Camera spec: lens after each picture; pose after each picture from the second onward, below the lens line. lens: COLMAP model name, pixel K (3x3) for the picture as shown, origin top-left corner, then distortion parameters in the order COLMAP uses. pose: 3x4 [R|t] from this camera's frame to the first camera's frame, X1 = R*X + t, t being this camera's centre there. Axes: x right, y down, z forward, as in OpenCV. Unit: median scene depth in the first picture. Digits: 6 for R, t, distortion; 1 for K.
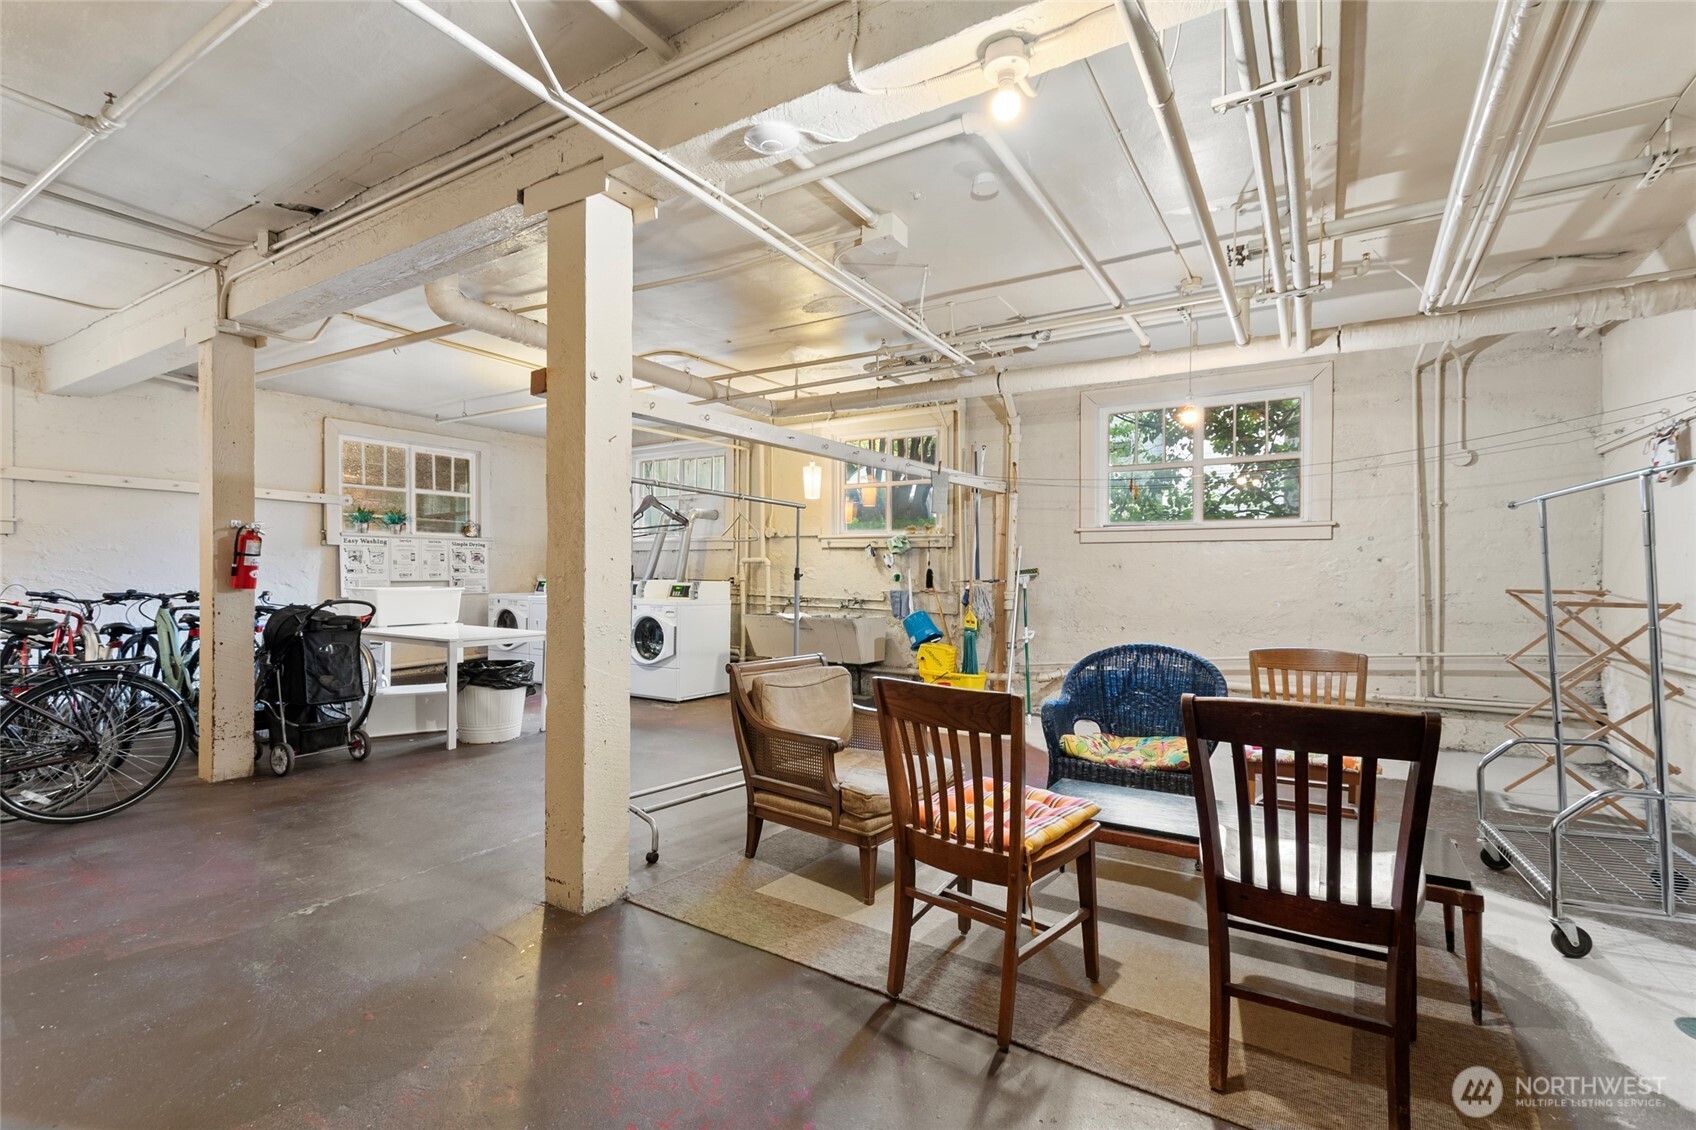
lens RADIAL K [[775.1, 0, 848.0], [0, 775.1, 565.0], [0, 0, 1]] dist [-0.000122, -0.000024]
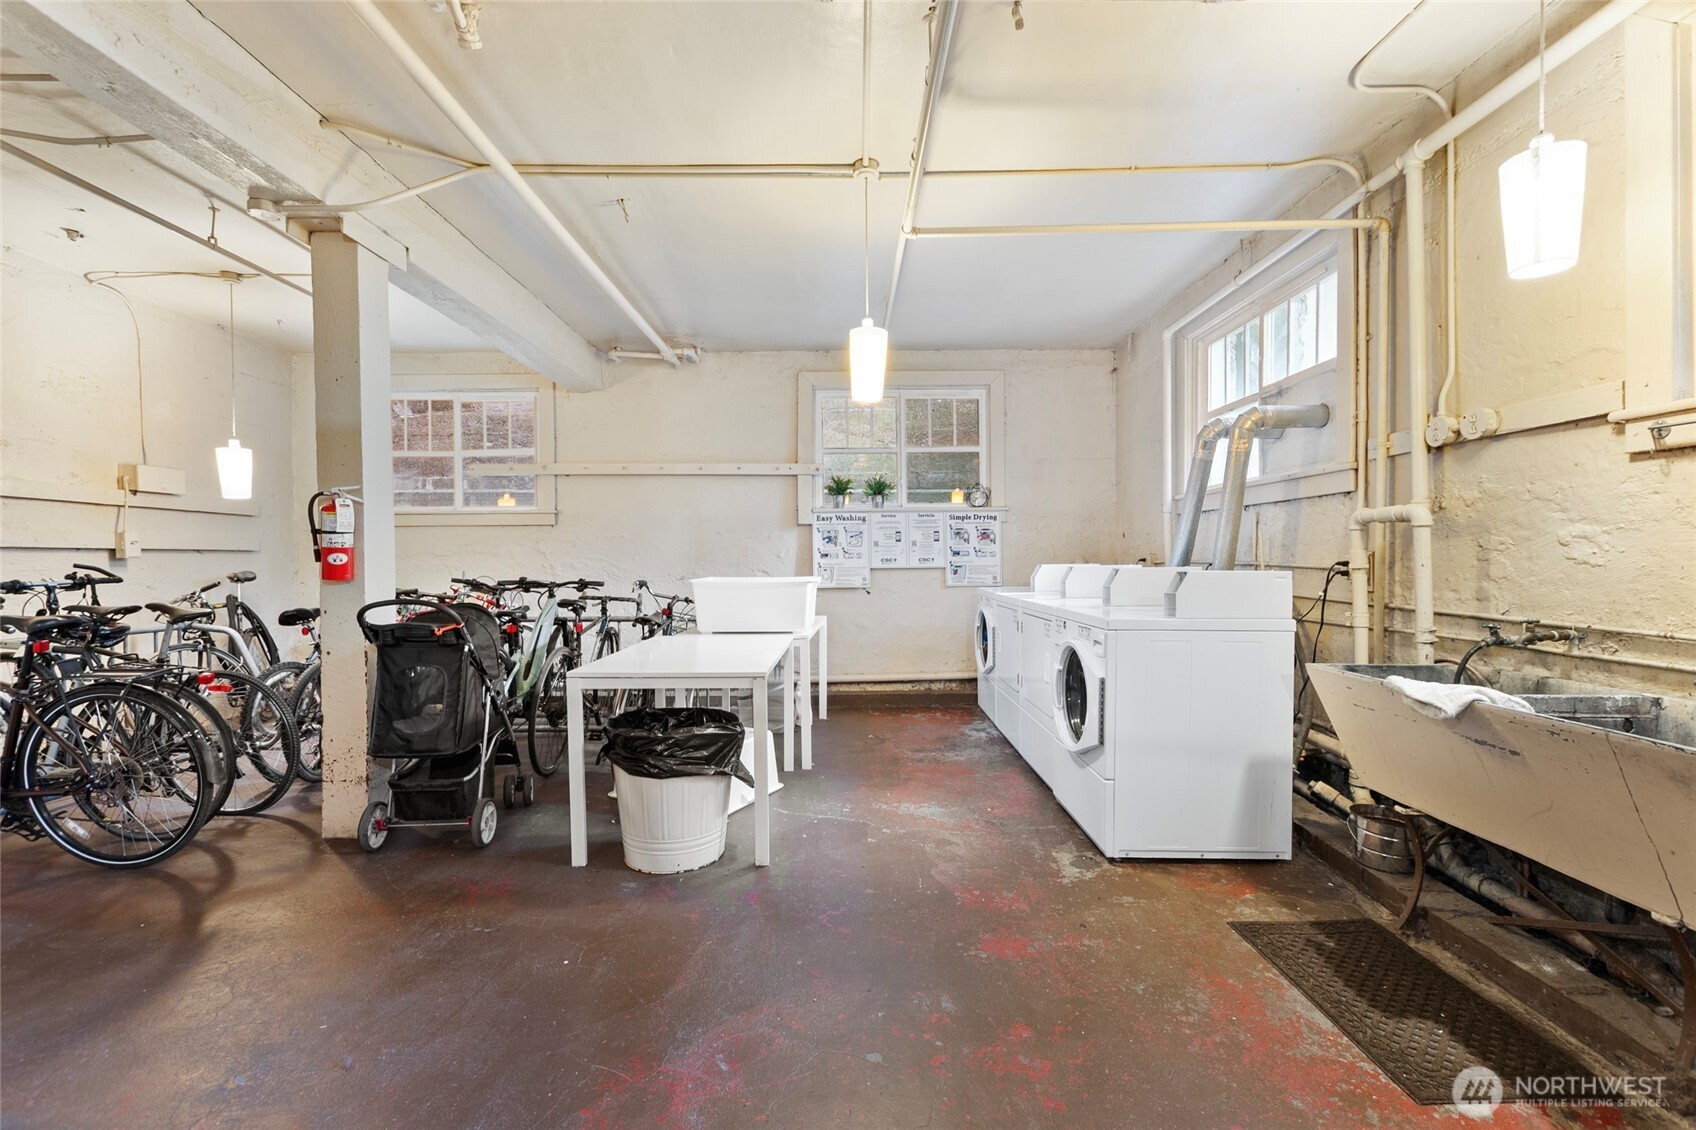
lens RADIAL K [[760.3, 0, 848.0], [0, 760.3, 565.0], [0, 0, 1]] dist [-0.000096, -0.000102]
pose [[0.535158, -0.000553, -0.844752, 0.044209], [0.015265, 0.999843, 0.009016, 0.010342], [0.844614, -0.017720, 0.535082, 0.573772]]
